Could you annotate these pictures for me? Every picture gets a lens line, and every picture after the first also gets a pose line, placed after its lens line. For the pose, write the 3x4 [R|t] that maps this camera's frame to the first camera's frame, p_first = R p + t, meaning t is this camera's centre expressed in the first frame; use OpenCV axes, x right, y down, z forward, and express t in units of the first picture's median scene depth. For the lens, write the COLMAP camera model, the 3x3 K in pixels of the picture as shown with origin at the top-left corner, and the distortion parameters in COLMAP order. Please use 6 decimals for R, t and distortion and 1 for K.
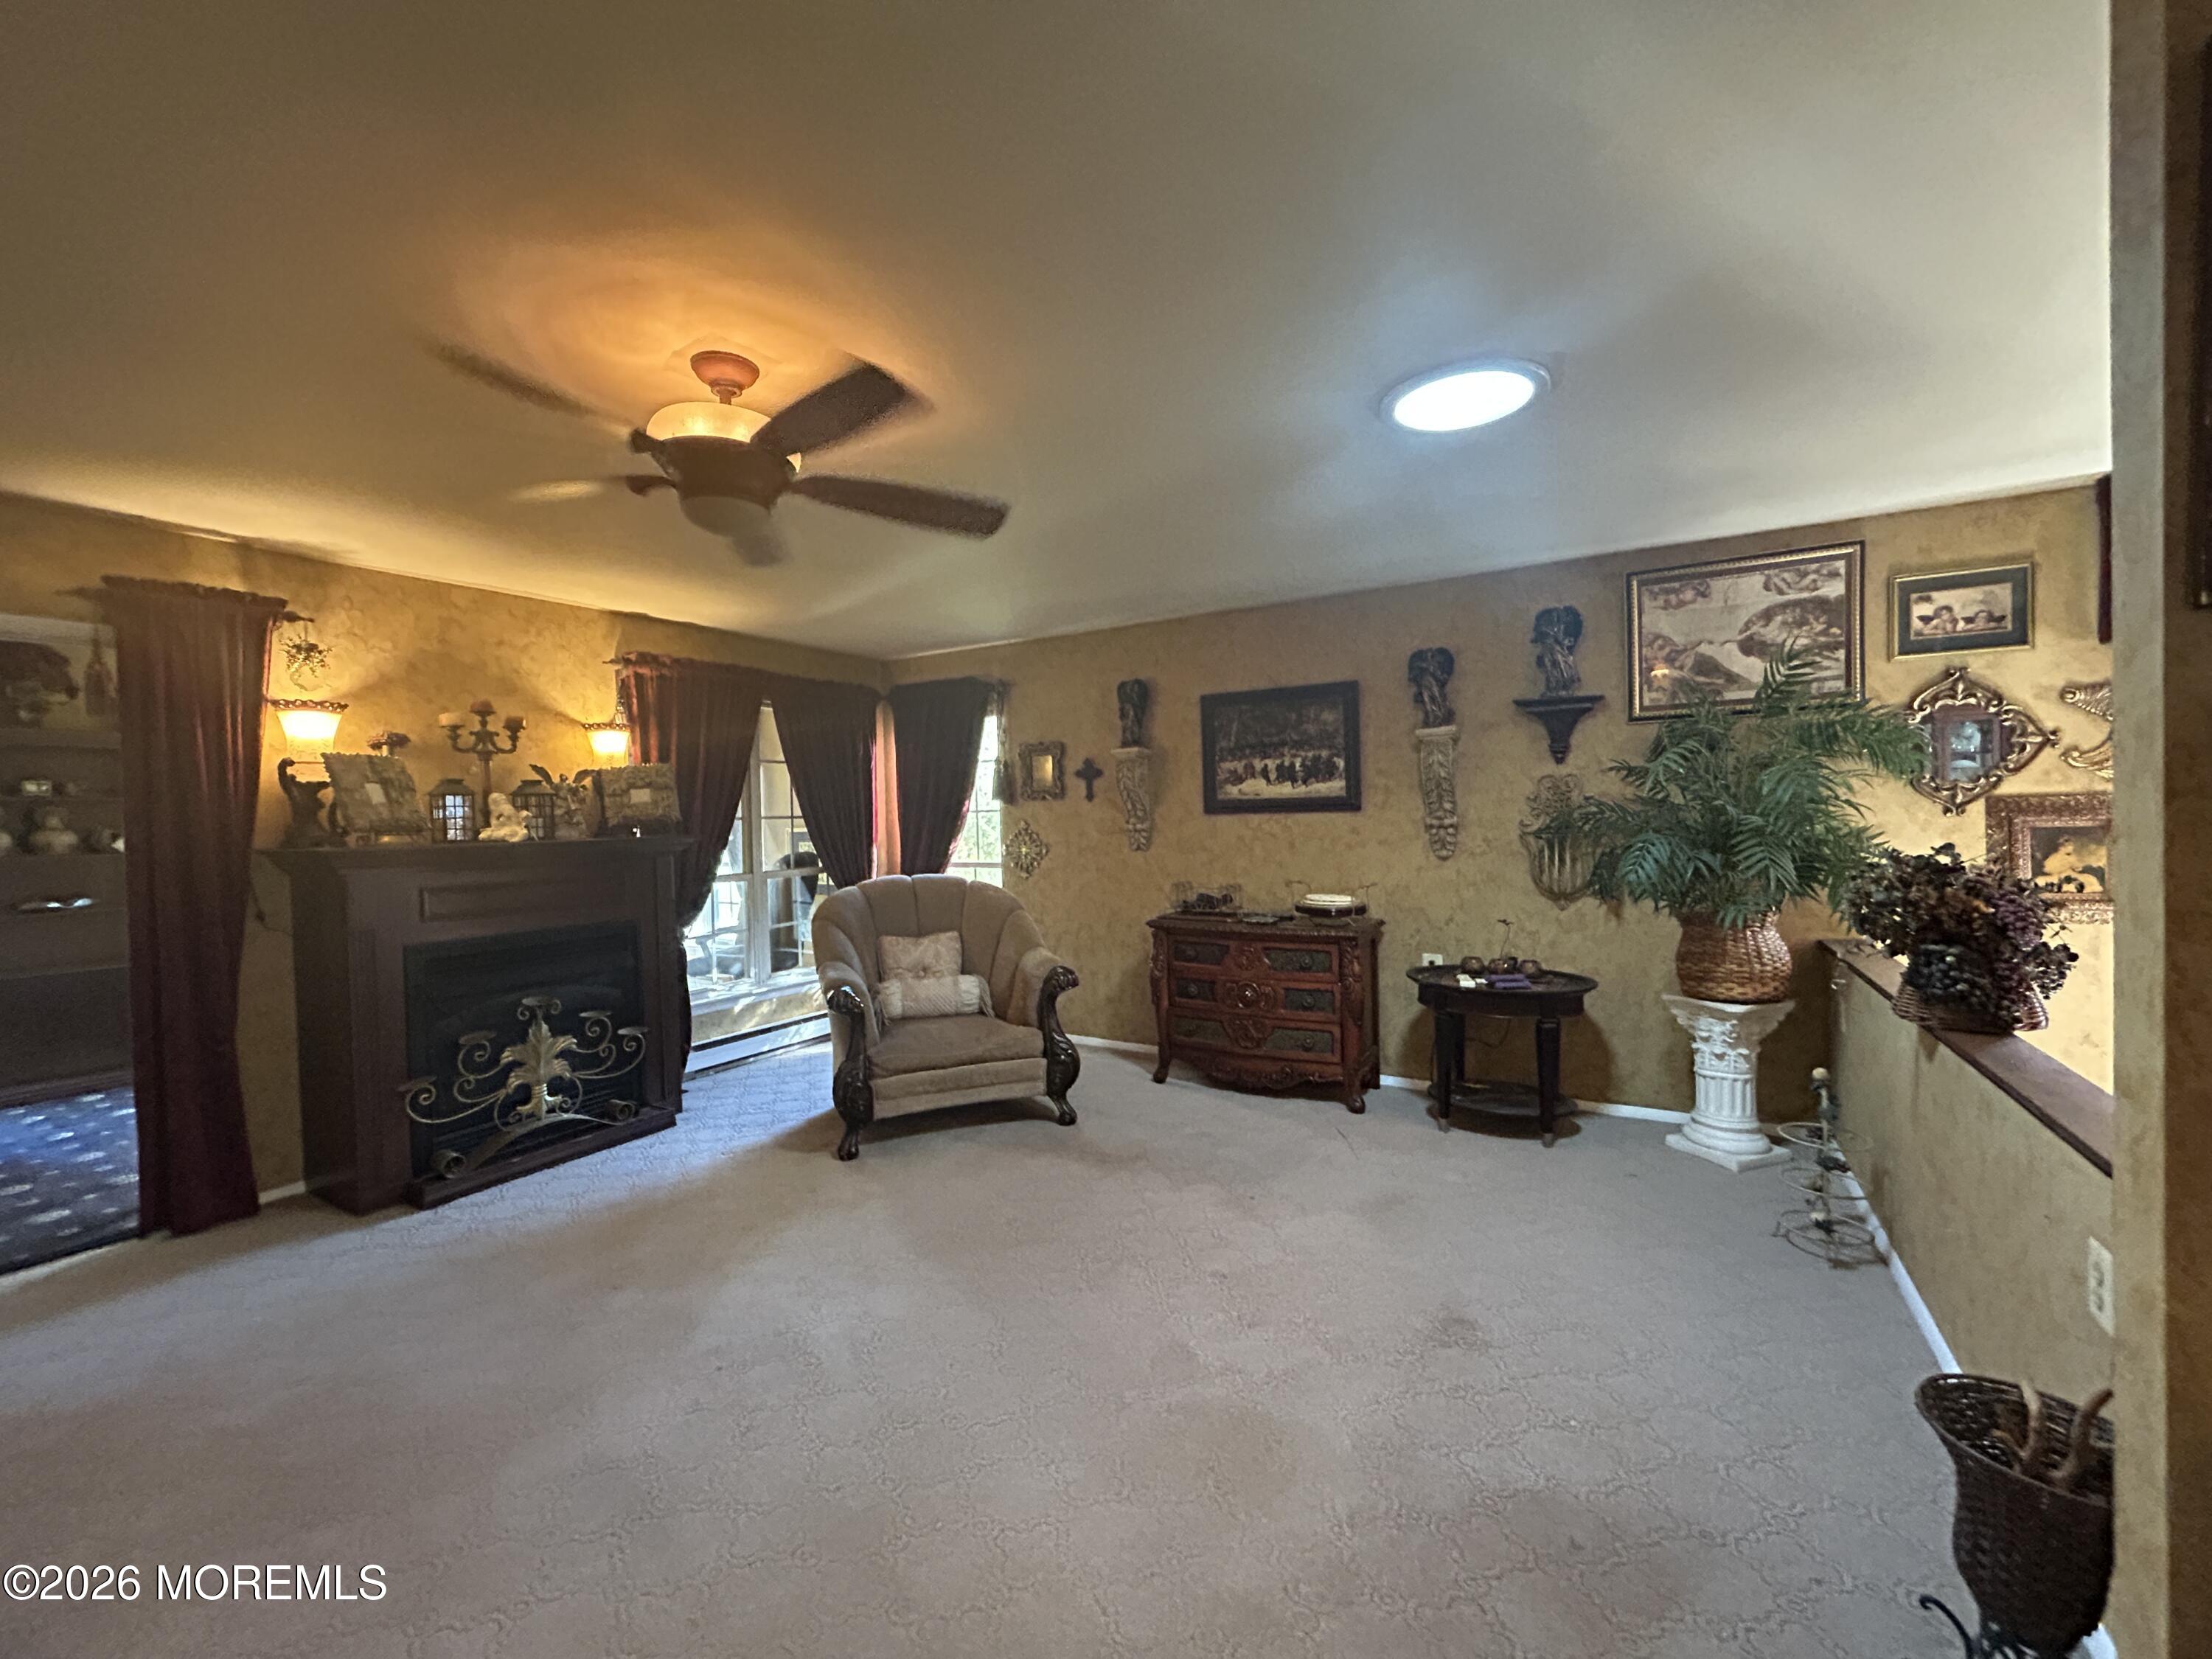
lens RADIAL K [[901.2, 0, 1103.8], [0, 901.2, 832.9], [0, 0, 1]] dist [-0.000690, 0.000092]
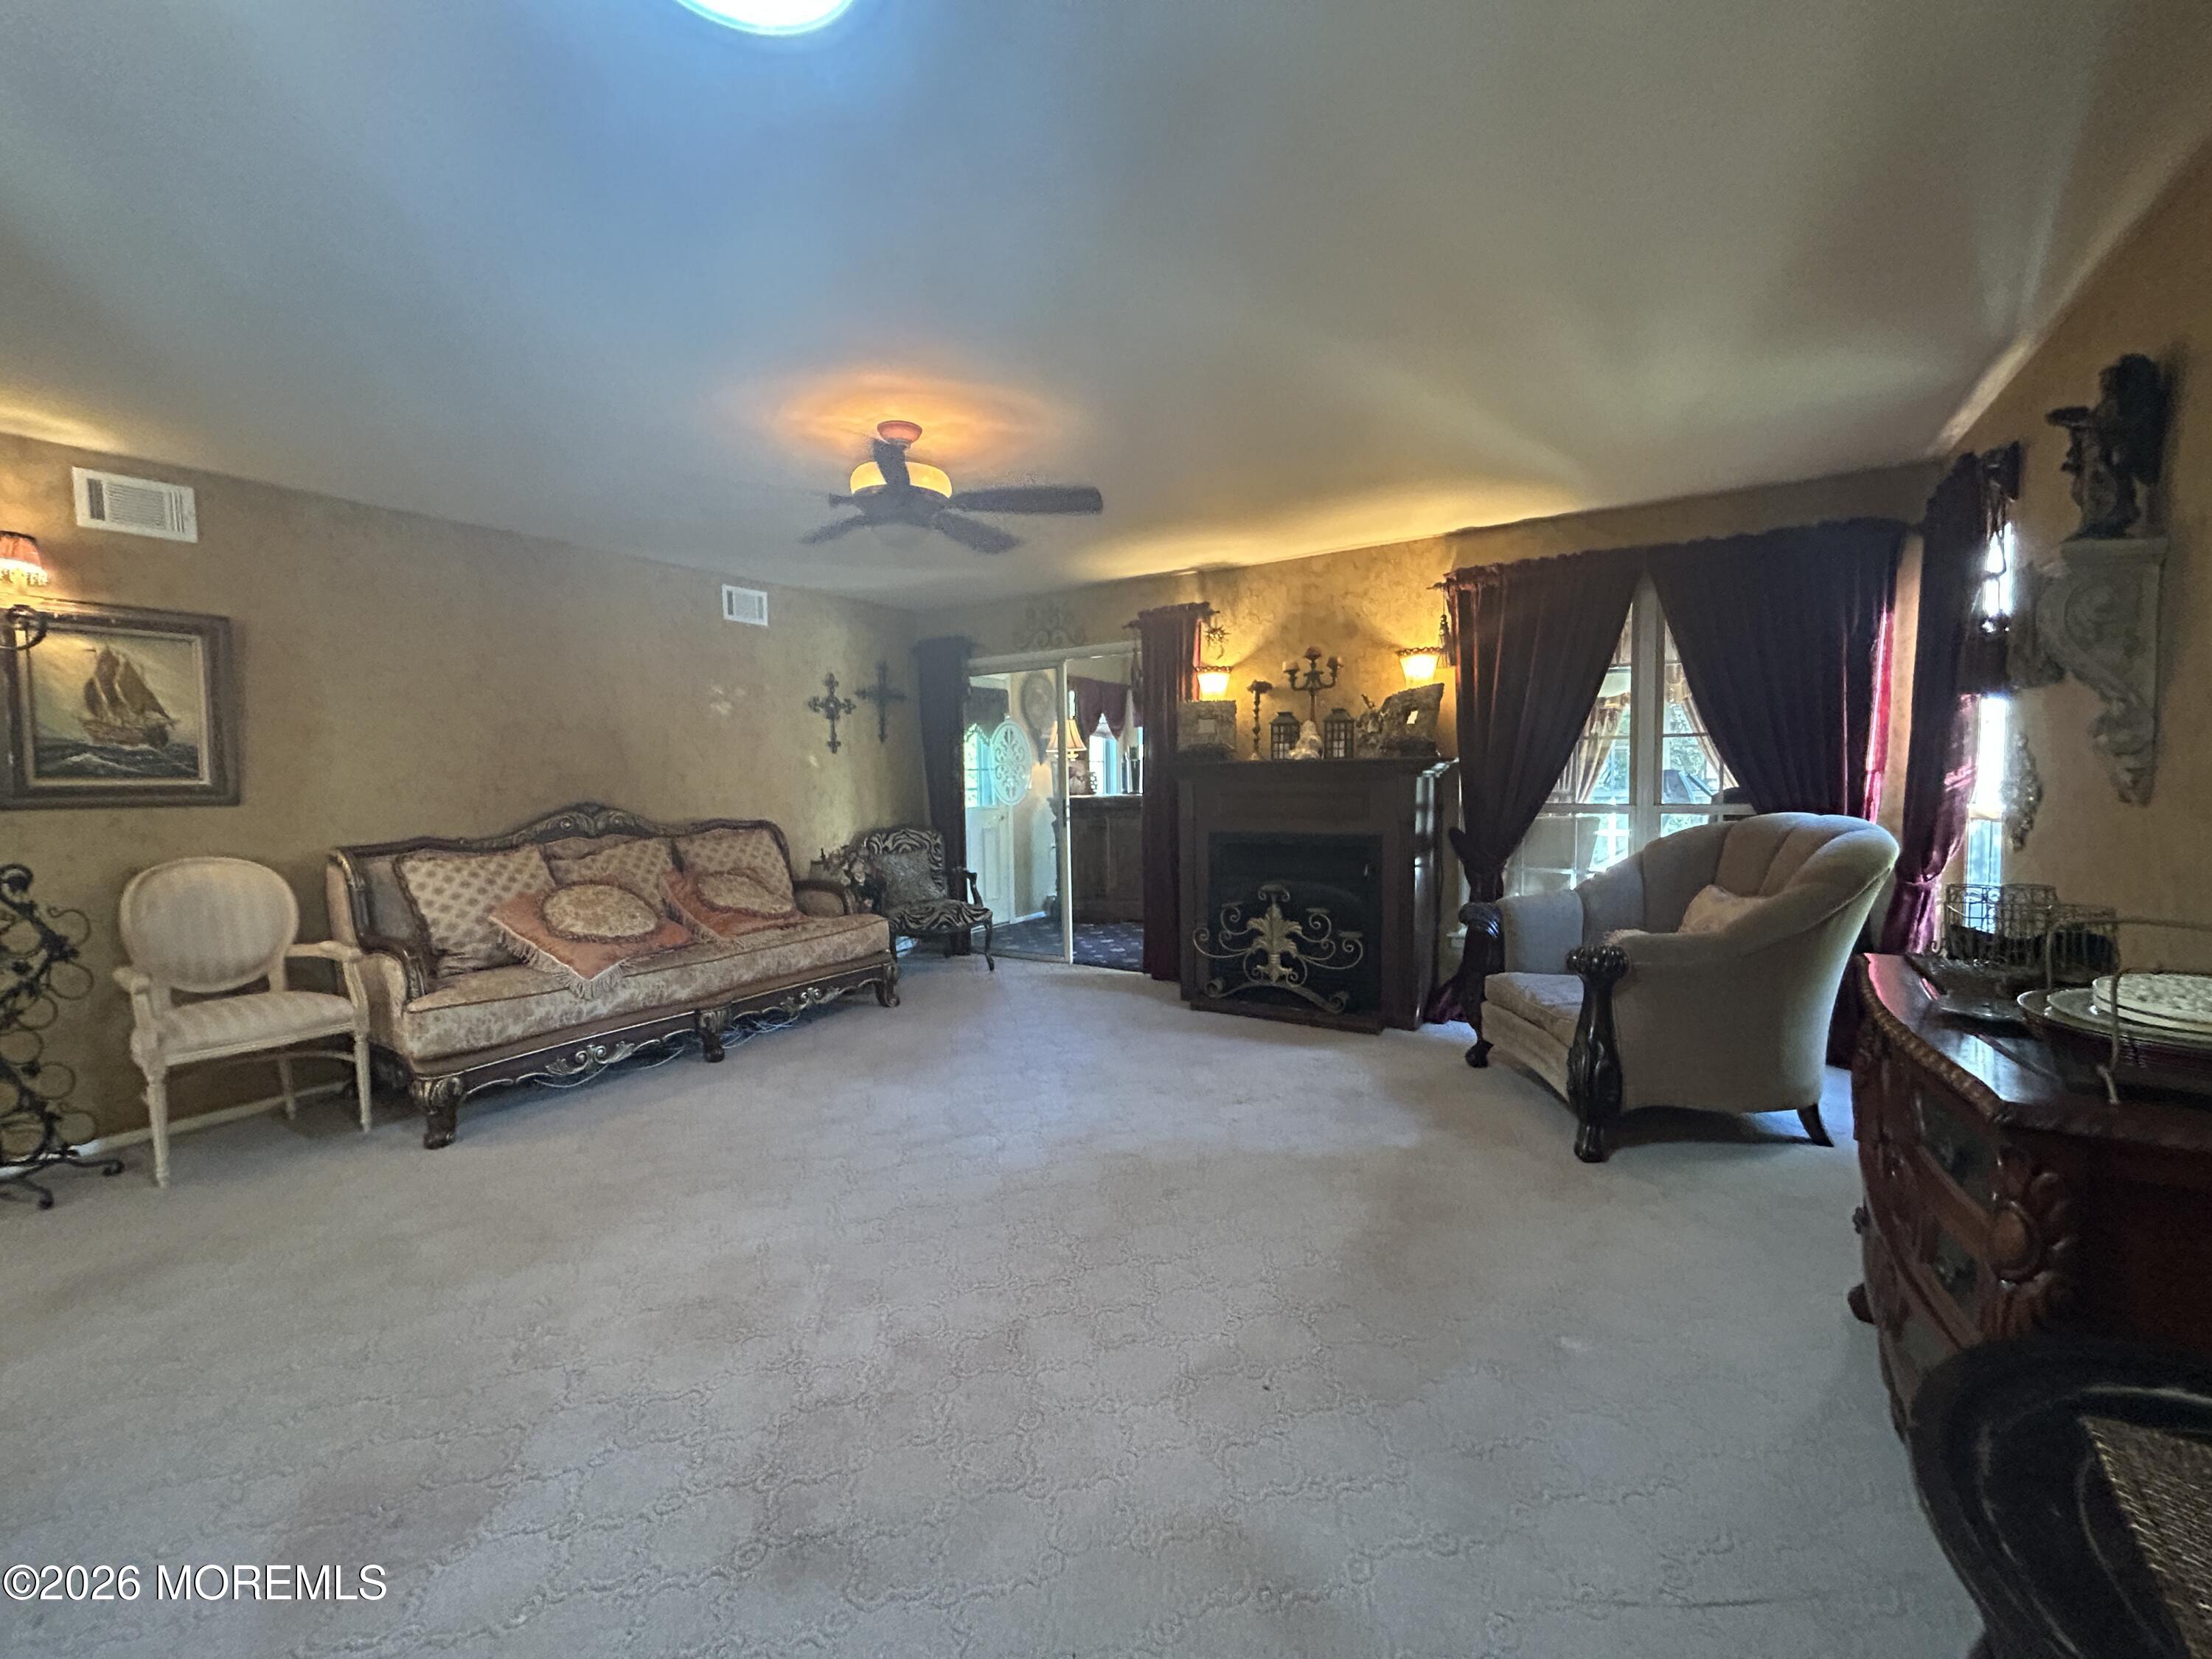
lens RADIAL K [[901.2, 0, 1103.8], [0, 901.2, 832.9], [0, 0, 1]] dist [-0.000690, 0.000092]
pose [[-0.027161, 0.092292, -0.995362, 0.708939], [0.000380, 0.995730, 0.092315, -0.007141], [0.999631, 0.002129, -0.027080, 0.905907]]
